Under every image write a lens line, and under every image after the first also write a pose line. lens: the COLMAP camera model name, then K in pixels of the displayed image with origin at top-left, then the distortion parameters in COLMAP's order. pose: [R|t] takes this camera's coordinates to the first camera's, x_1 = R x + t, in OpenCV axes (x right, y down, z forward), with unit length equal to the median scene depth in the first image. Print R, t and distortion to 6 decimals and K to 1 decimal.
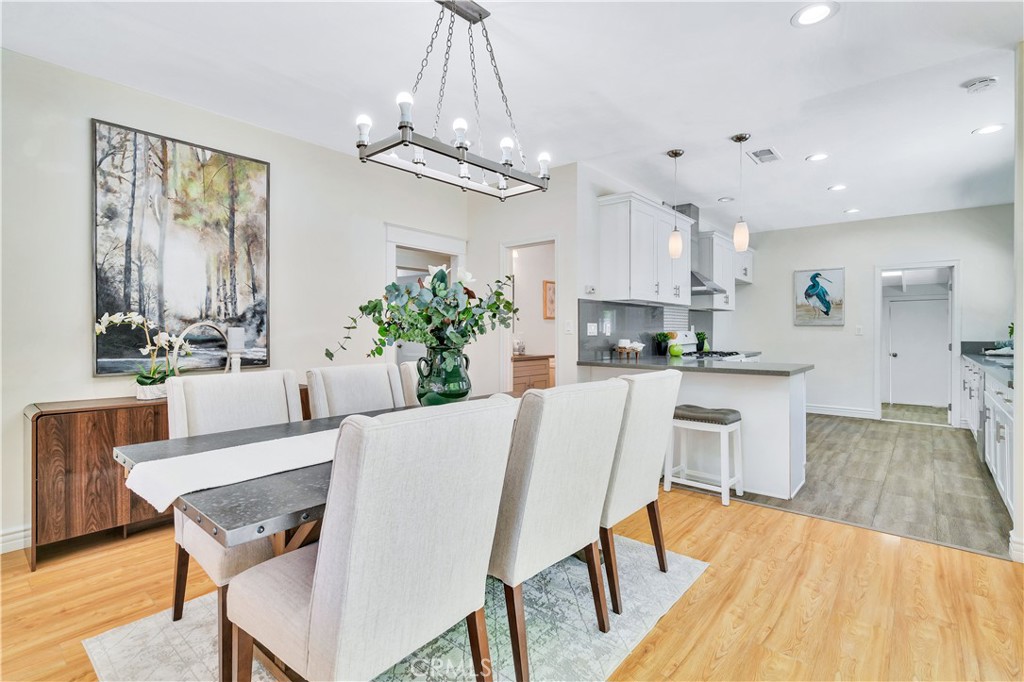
lens RADIAL K [[474.9, 0, 501.8], [0, 474.9, 335.2], [0, 0, 1]] dist [0.003674, -0.000874]
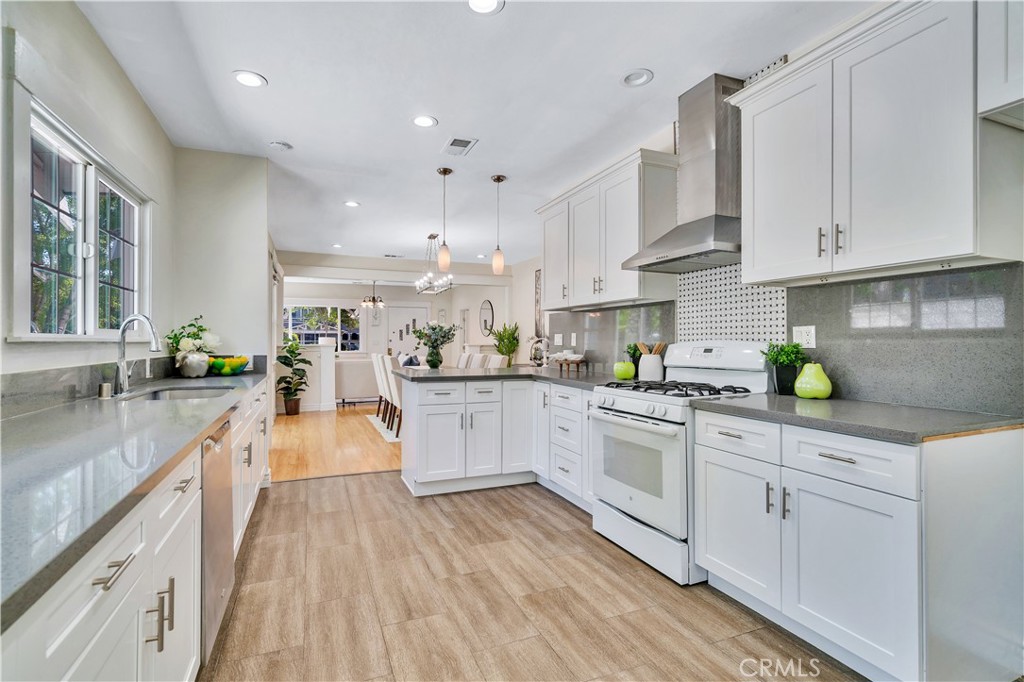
lens RADIAL K [[474.9, 0, 508.2], [0, 474.9, 342.0], [0, 0, 1]] dist [0.003674, -0.000874]
pose [[-0.432248, -0.002103, -0.901752, 1.123280], [0.001680, 0.999994, -0.003138, -0.002361], [0.901753, -0.002871, -0.432242, 1.250977]]
